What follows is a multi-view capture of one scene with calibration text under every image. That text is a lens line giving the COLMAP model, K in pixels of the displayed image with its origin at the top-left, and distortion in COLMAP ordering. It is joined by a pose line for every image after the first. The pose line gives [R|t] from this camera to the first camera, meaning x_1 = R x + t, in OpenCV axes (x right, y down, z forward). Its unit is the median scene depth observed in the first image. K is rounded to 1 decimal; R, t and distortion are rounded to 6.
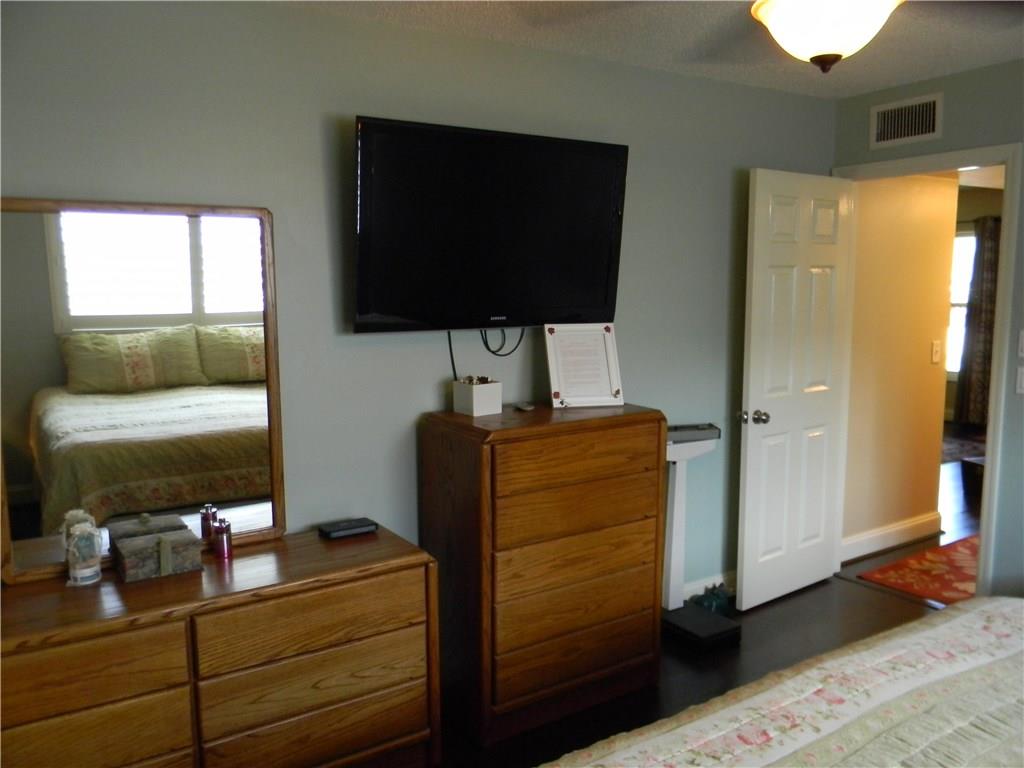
lens RADIAL K [[822.5, 0, 514.9], [0, 822.5, 382.5], [0, 0, 1]] dist [0.005672, -0.027232]
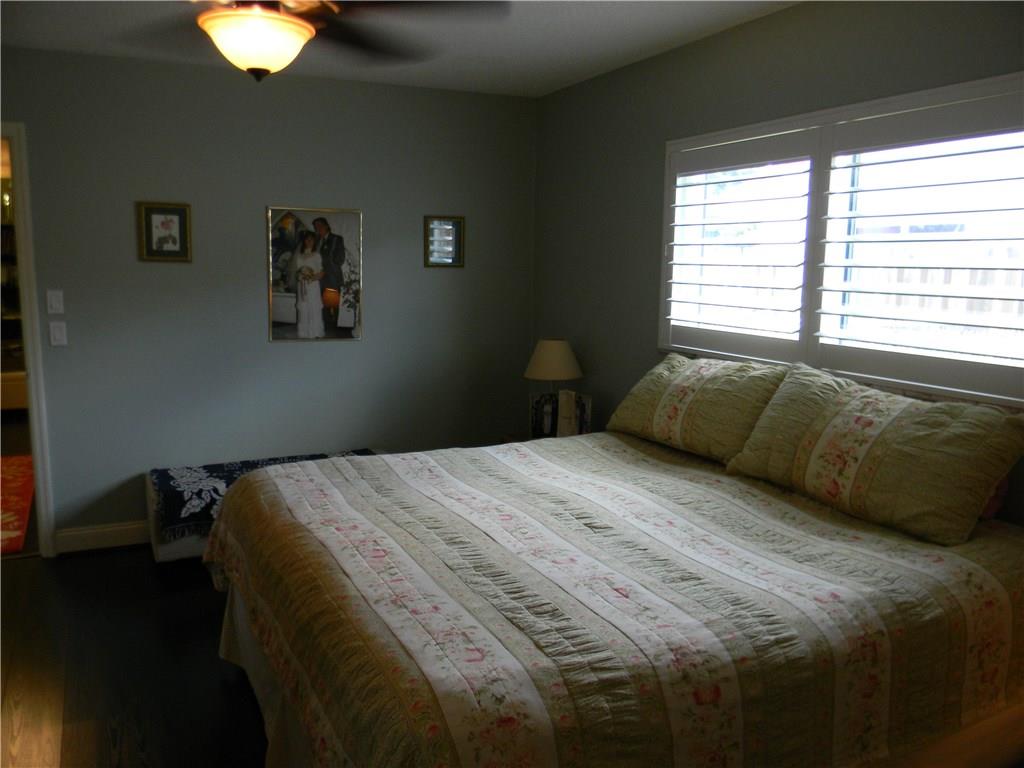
lens RADIAL K [[822.5, 0, 512.8], [0, 822.5, 386.1], [0, 0, 1]] dist [0.005672, -0.027232]
pose [[0.128633, -0.149474, 0.980363, -1.010797], [0.099424, 0.985538, 0.137218, -0.041741], [-0.986696, 0.079821, 0.141634, 0.491280]]
